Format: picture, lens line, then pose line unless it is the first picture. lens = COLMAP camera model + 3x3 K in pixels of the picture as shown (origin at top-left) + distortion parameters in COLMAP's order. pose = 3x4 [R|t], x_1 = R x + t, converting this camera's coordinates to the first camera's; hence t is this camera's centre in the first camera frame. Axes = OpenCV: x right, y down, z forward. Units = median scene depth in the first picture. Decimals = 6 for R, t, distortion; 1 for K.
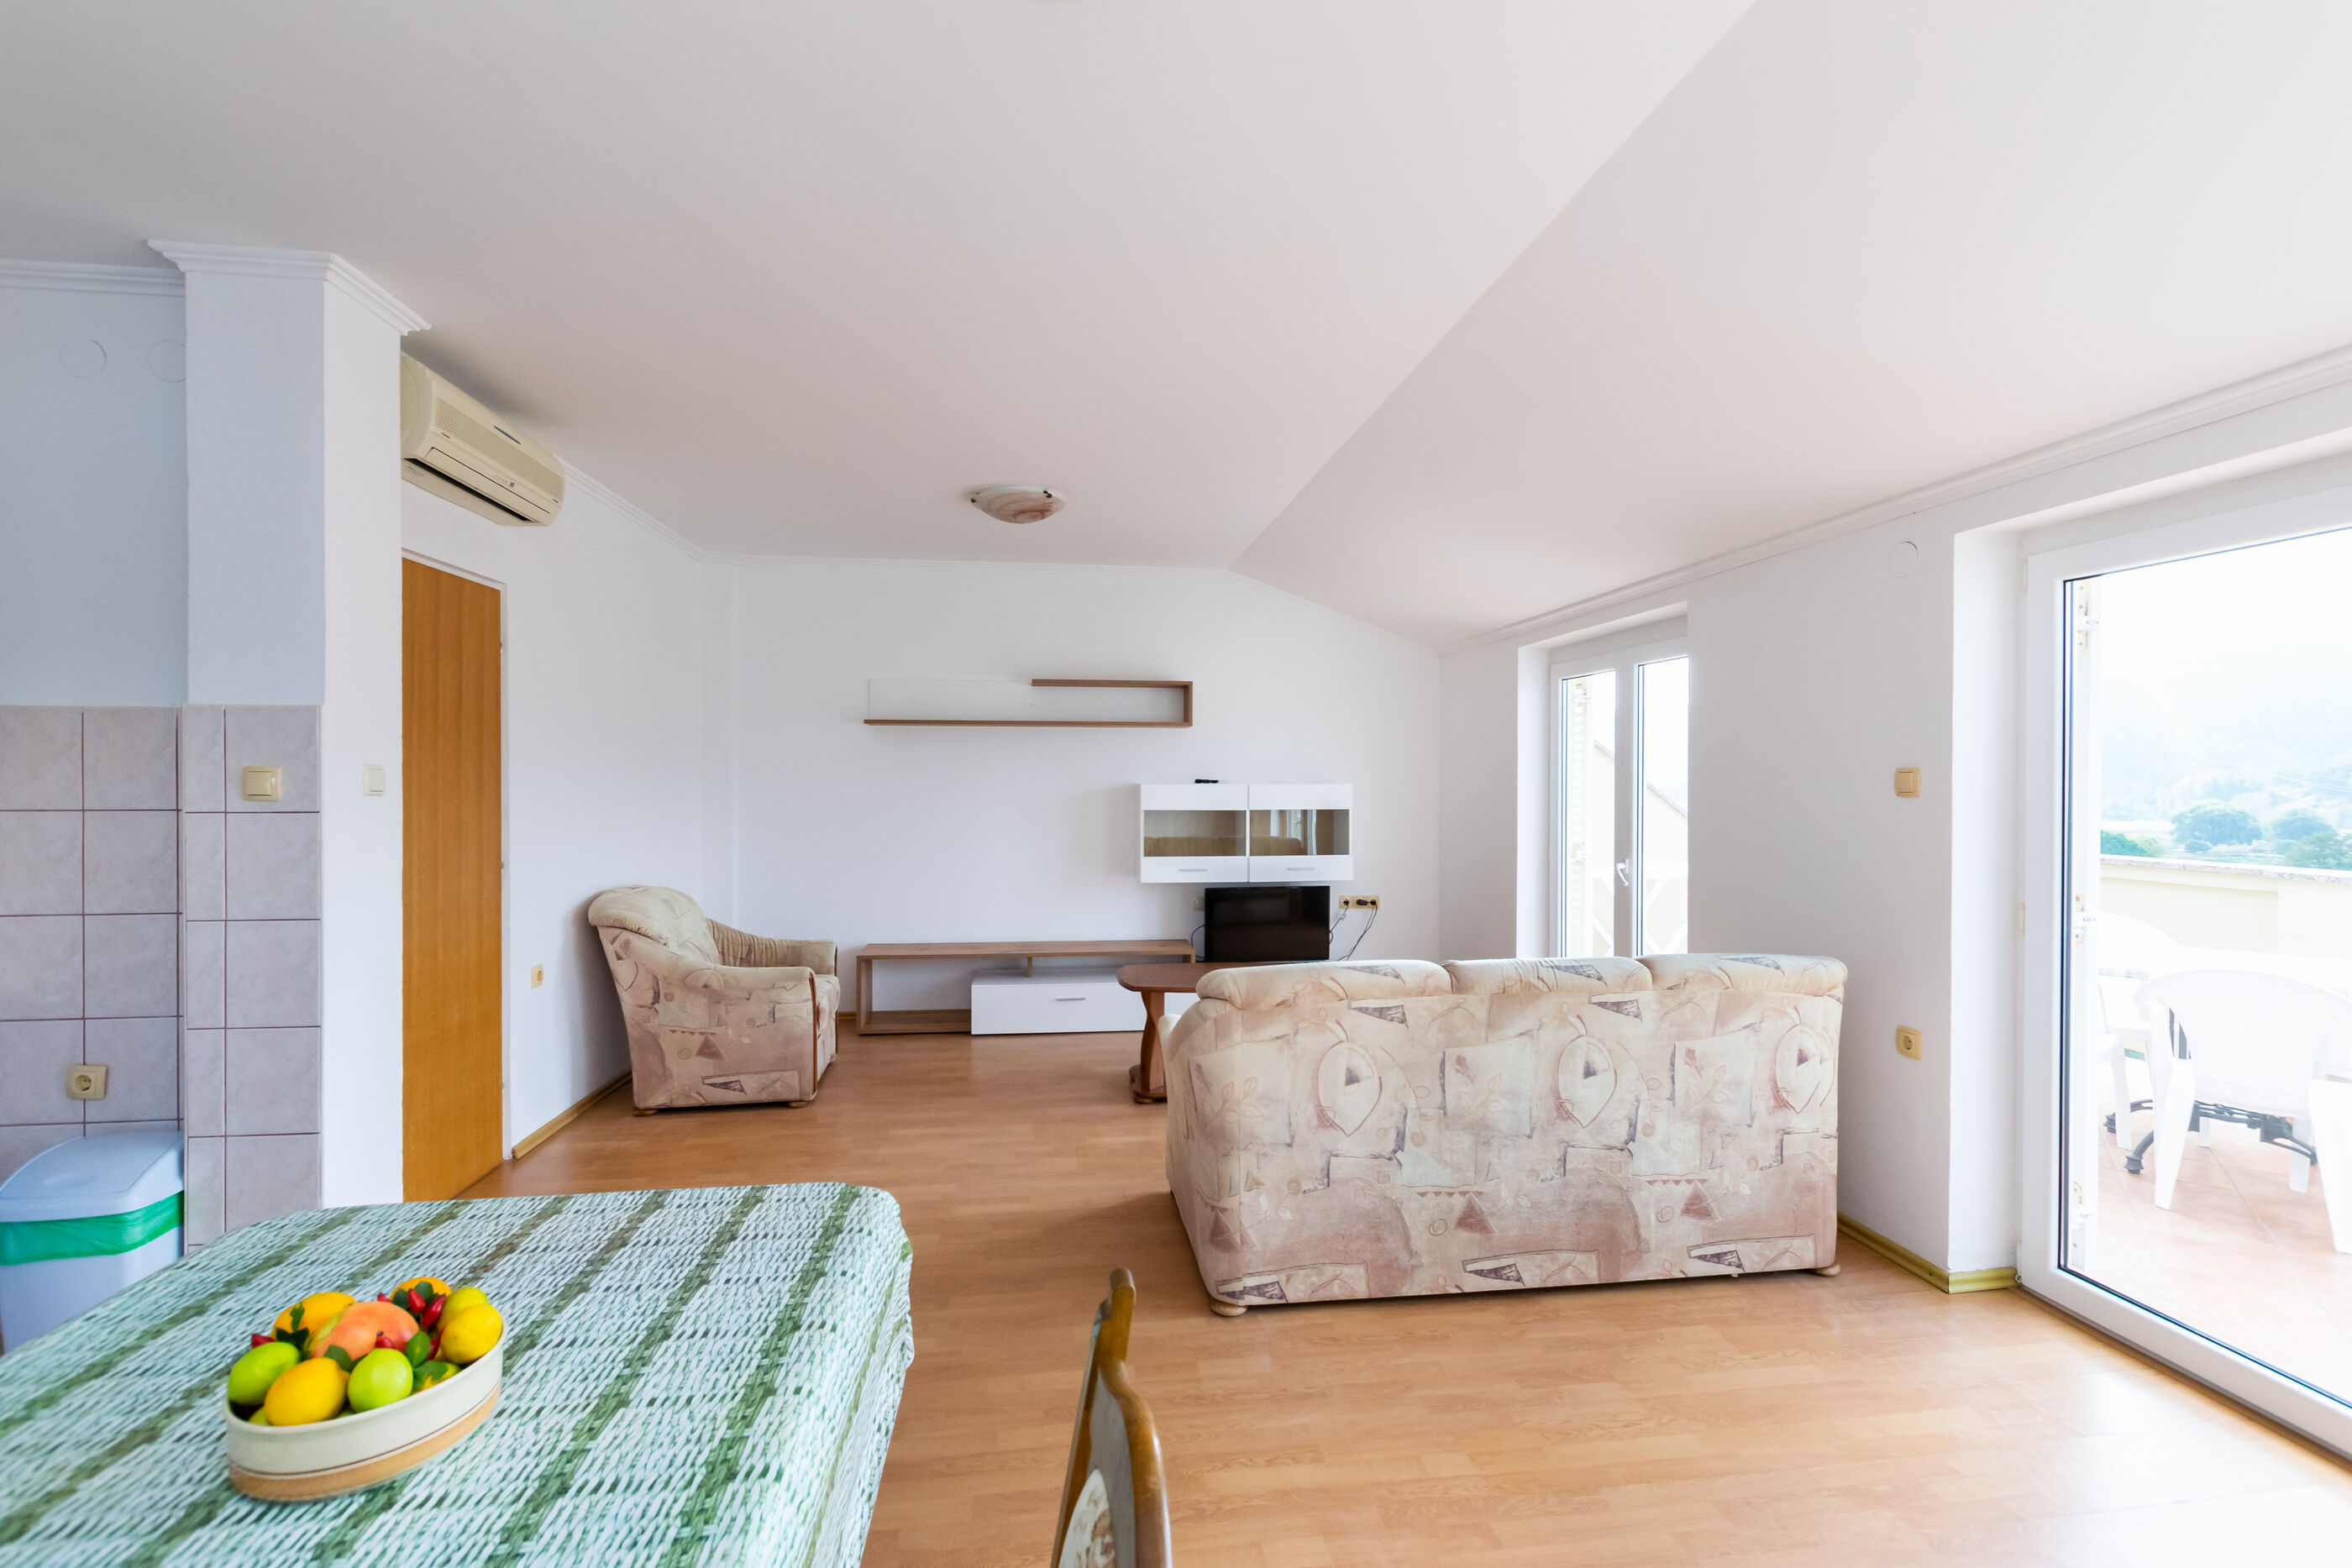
lens RADIAL K [[1015.4, 0, 1179.1], [0, 1015.4, 785.9], [0, 0, 1]] dist [0.001184, -0.000169]
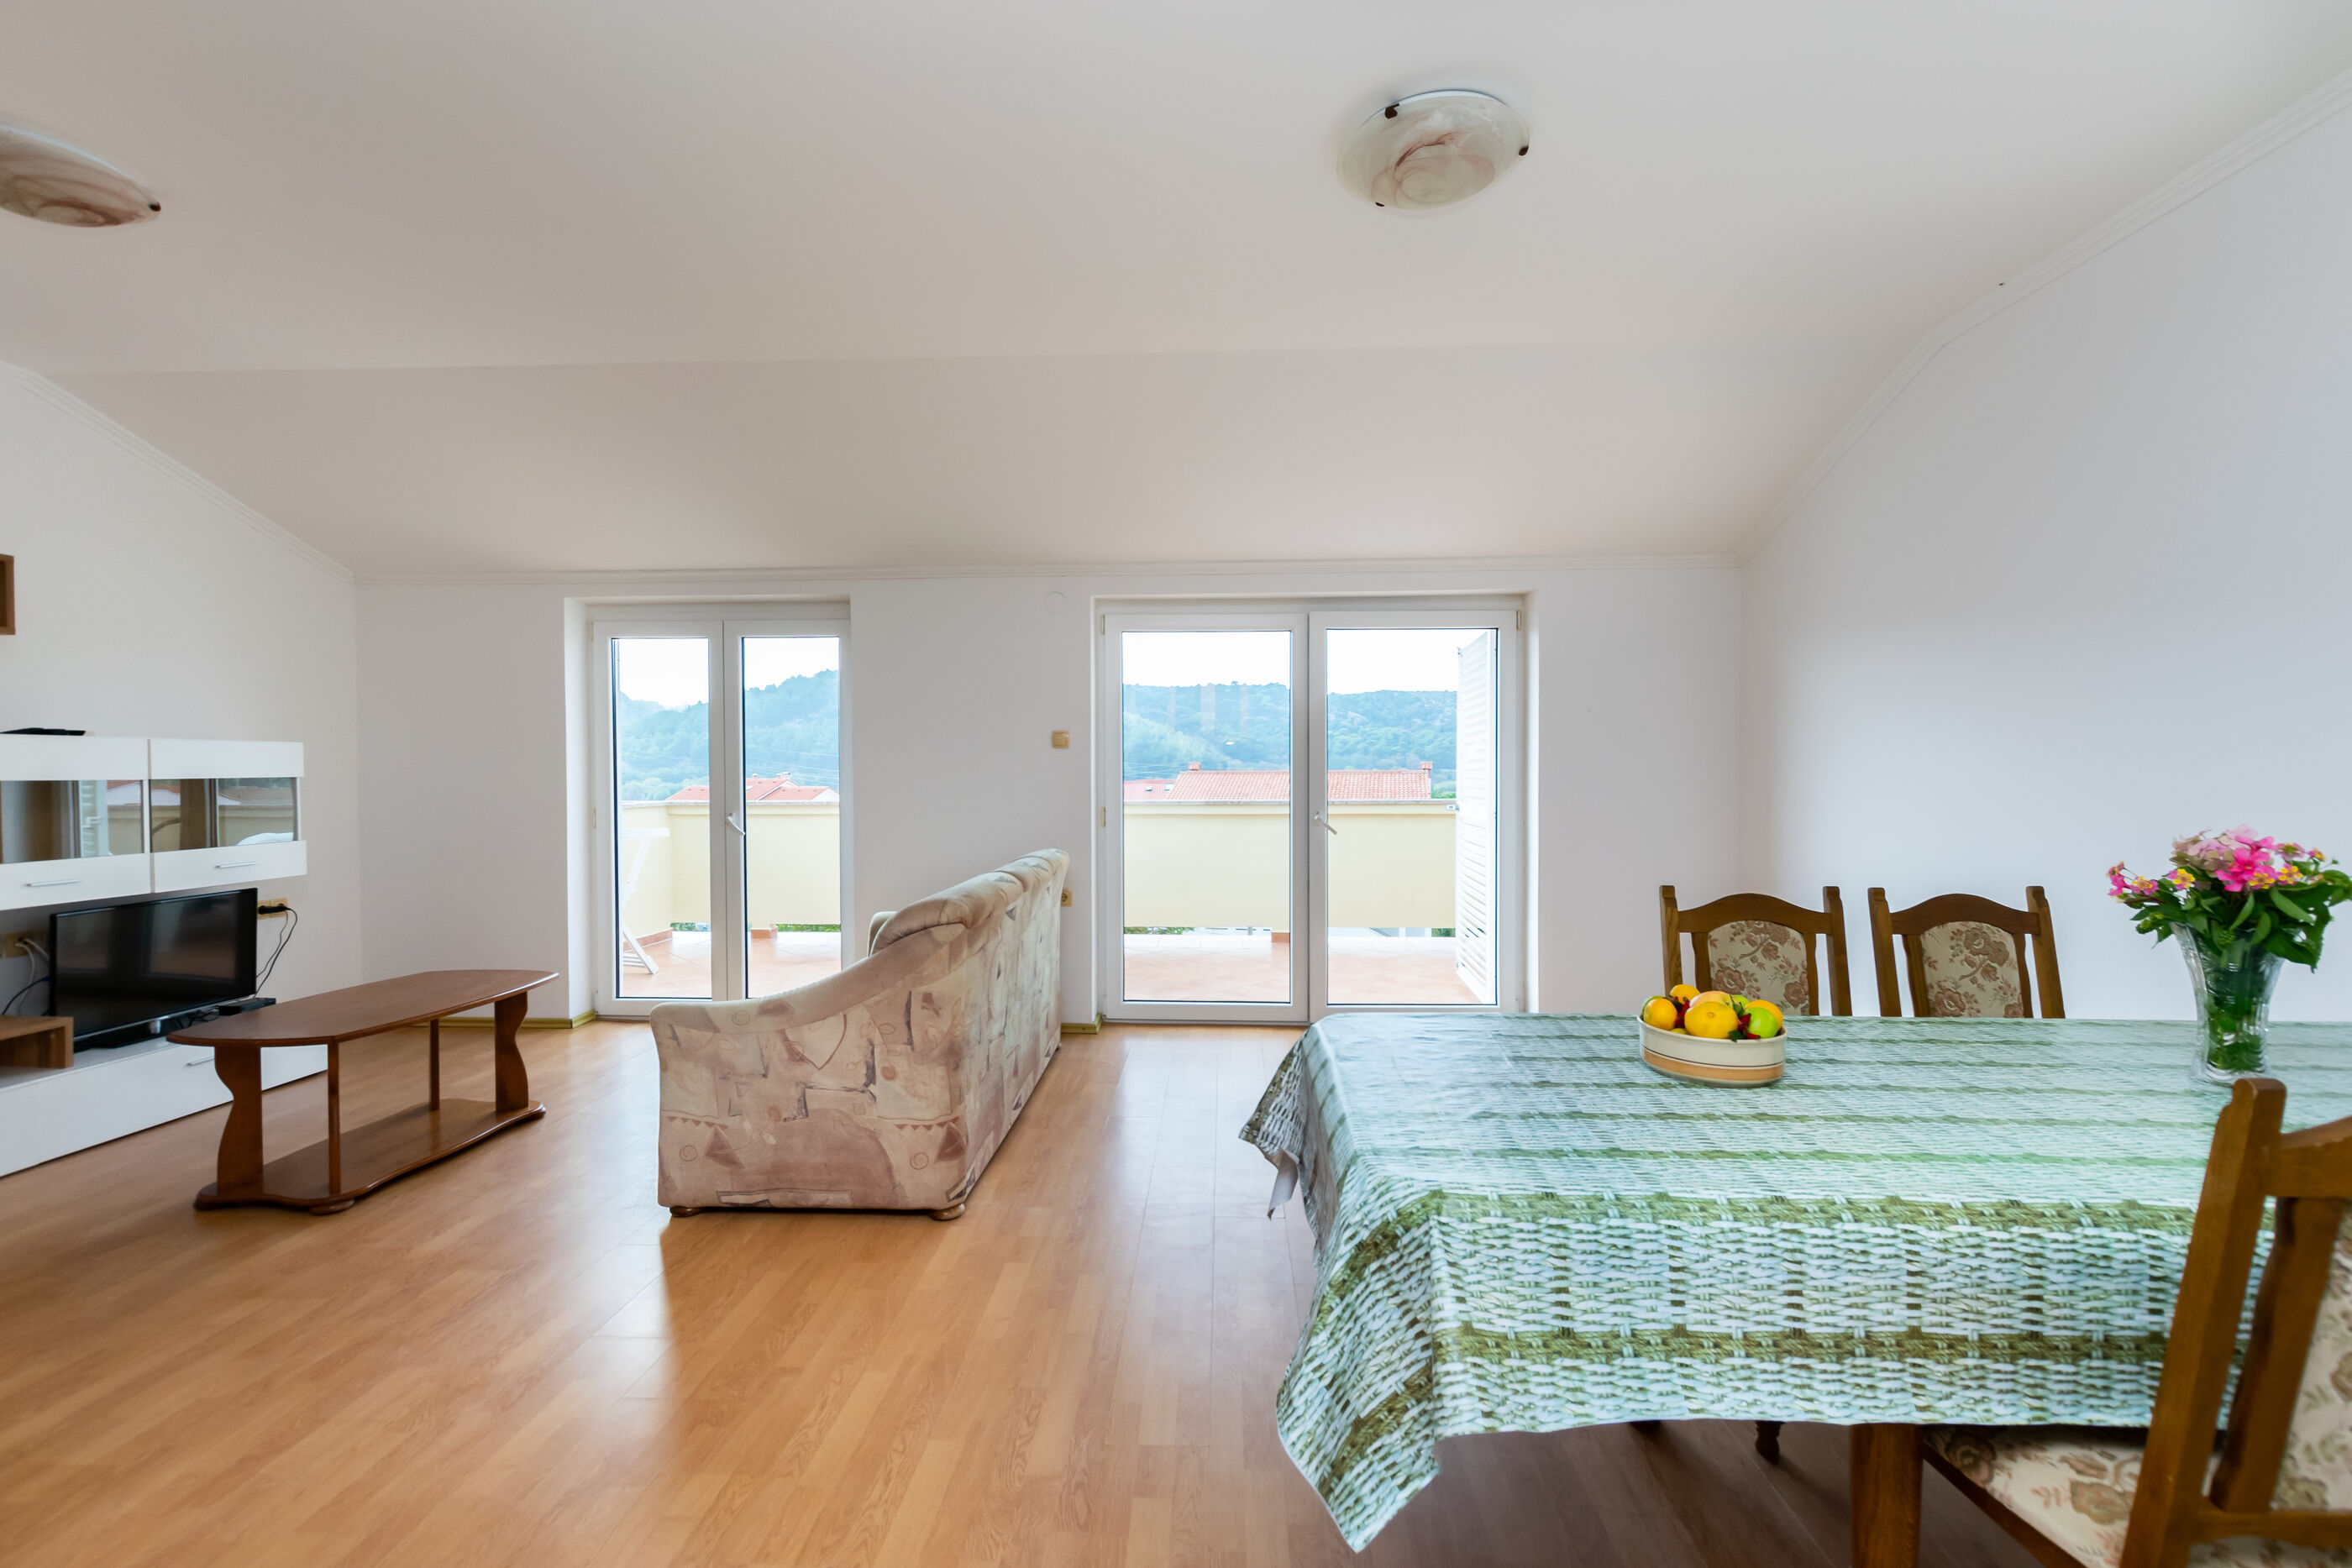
lens RADIAL K [[1031.3, 0, 1176.0], [0, 1031.3, 784.0], [0, 0, 1]] dist [0.001222, -0.000679]
pose [[0.186297, -0.018167, 0.982325, -0.621555], [0.007102, 0.999828, 0.017143, 0.028372], [-0.982468, 0.003783, 0.186394, 0.357907]]
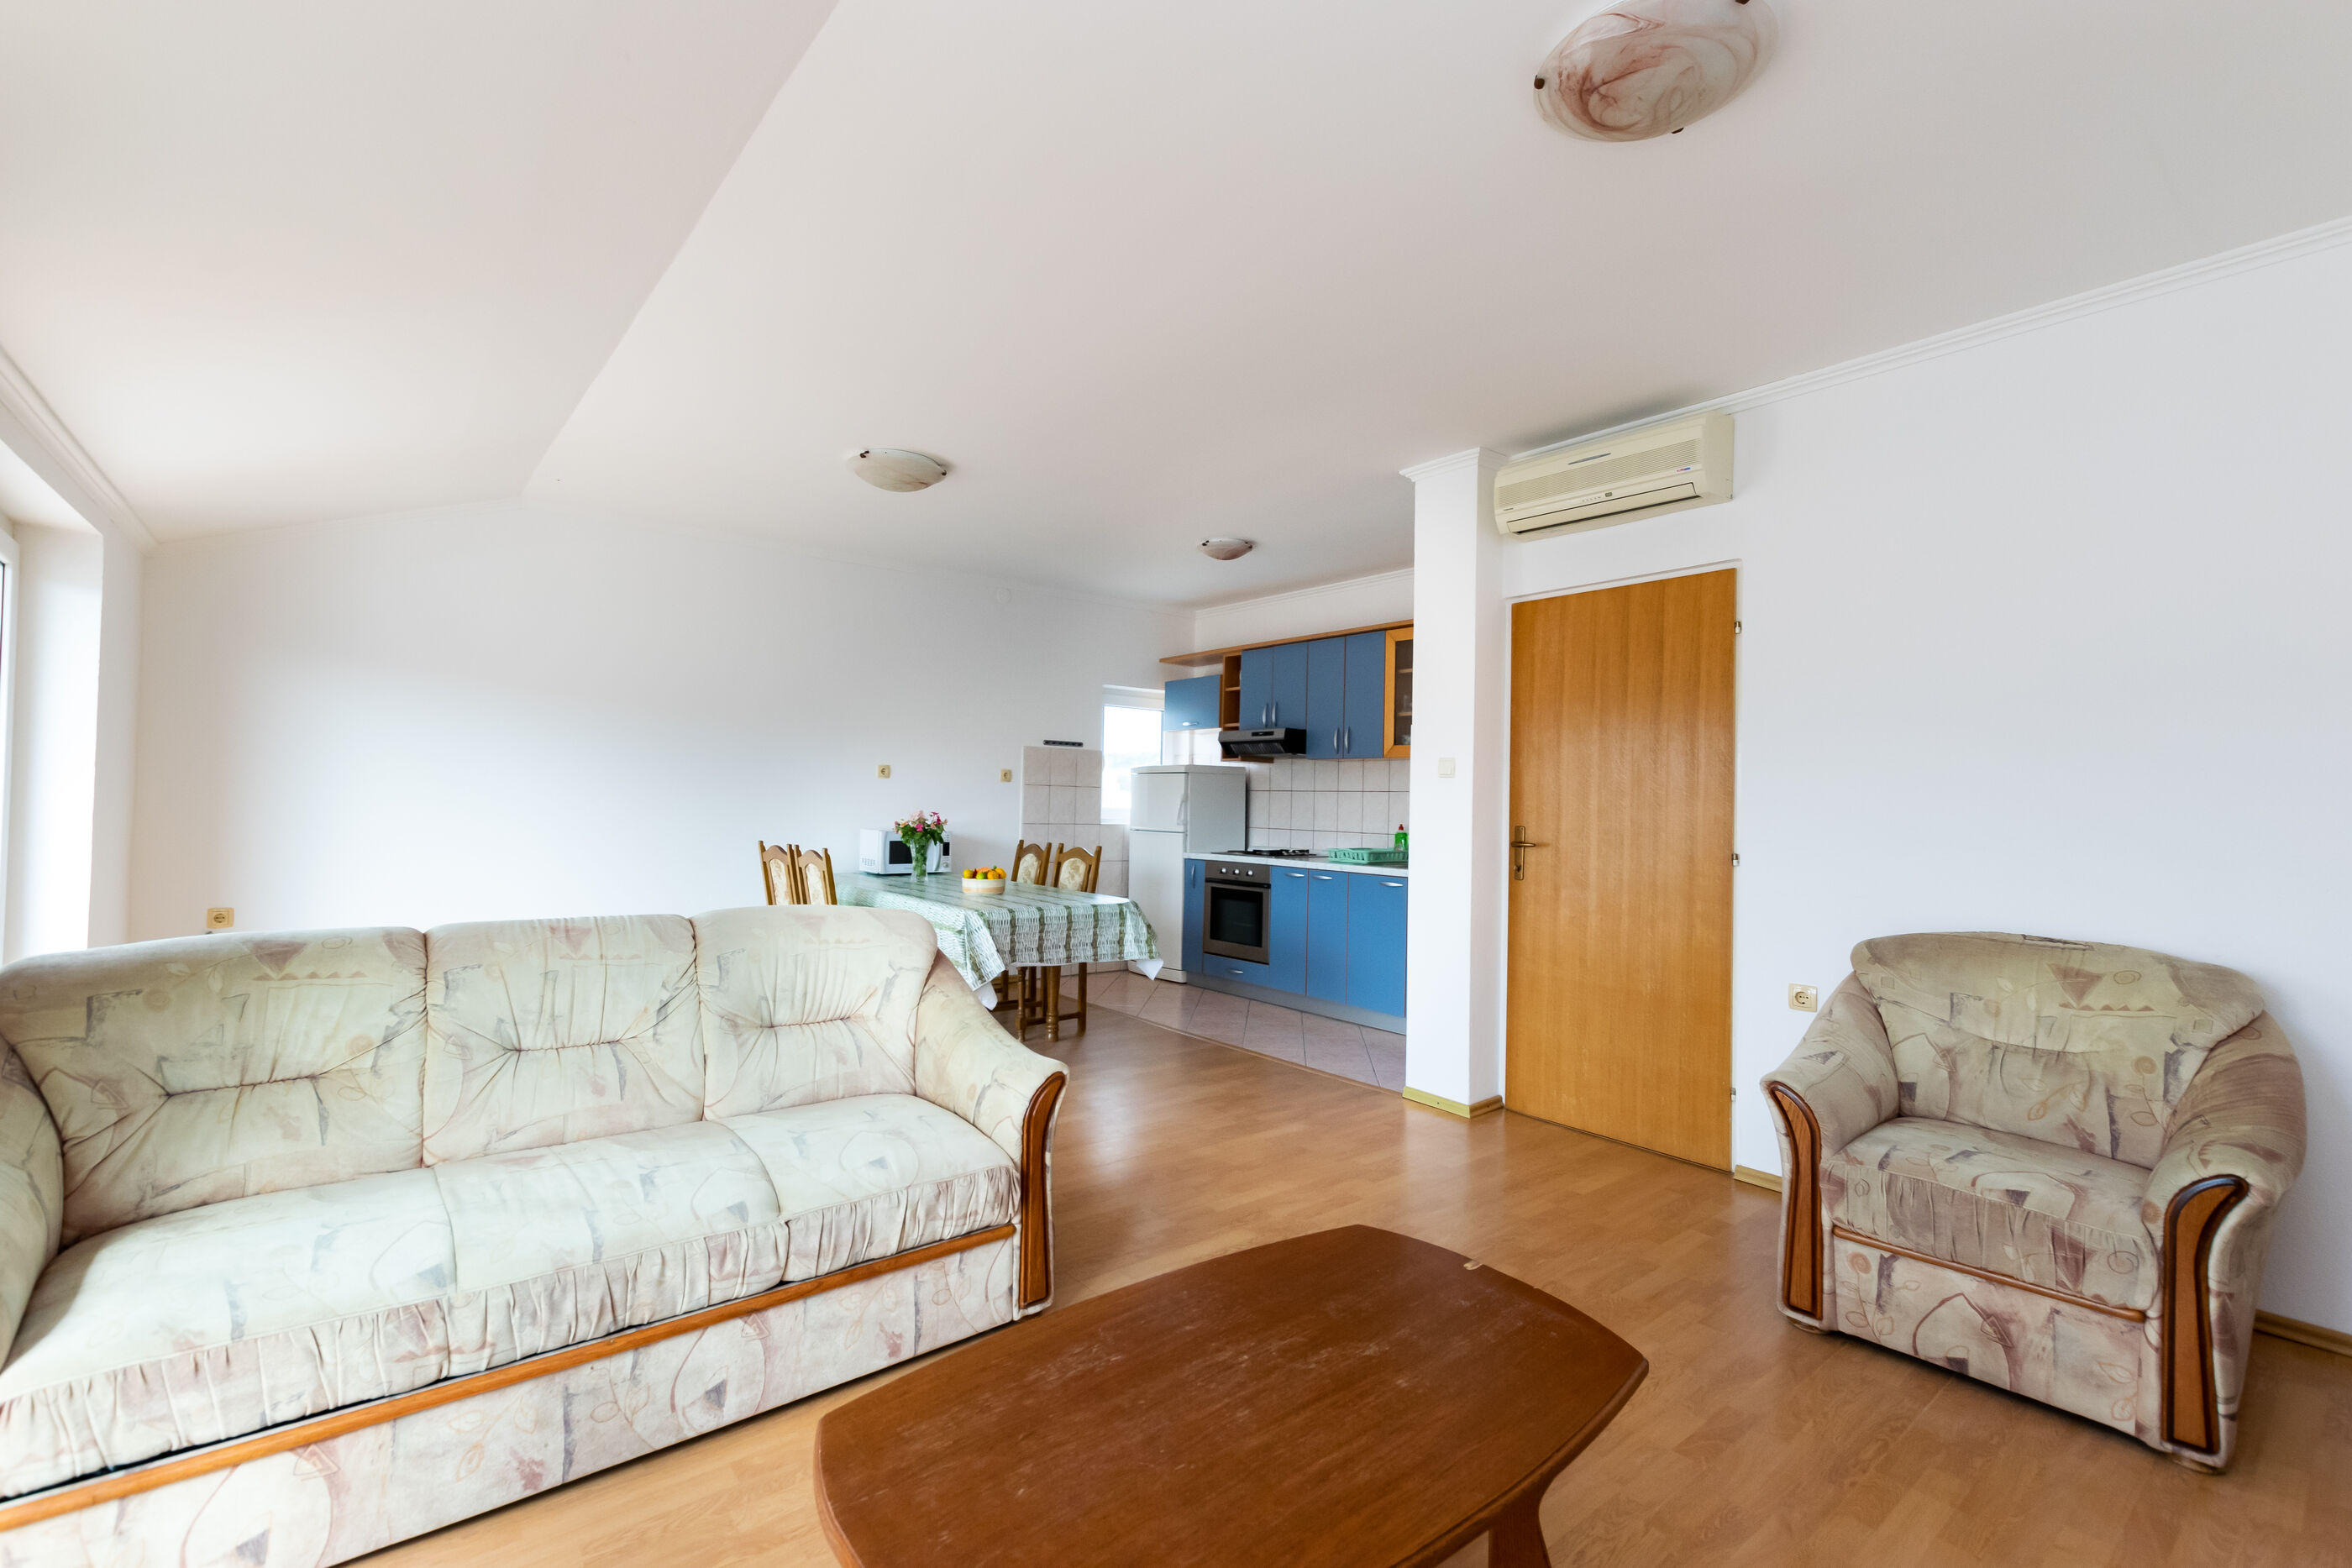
lens RADIAL K [[1031.3, 0, 1176.0], [0, 1031.3, 784.0], [0, 0, 1]] dist [0.001222, -0.000679]
pose [[-0.857357, -0.028840, -0.513914, 0.240495], [-0.025816, 0.999582, -0.013025, 0.032096], [0.514075, 0.002100, -0.857743, 1.365625]]
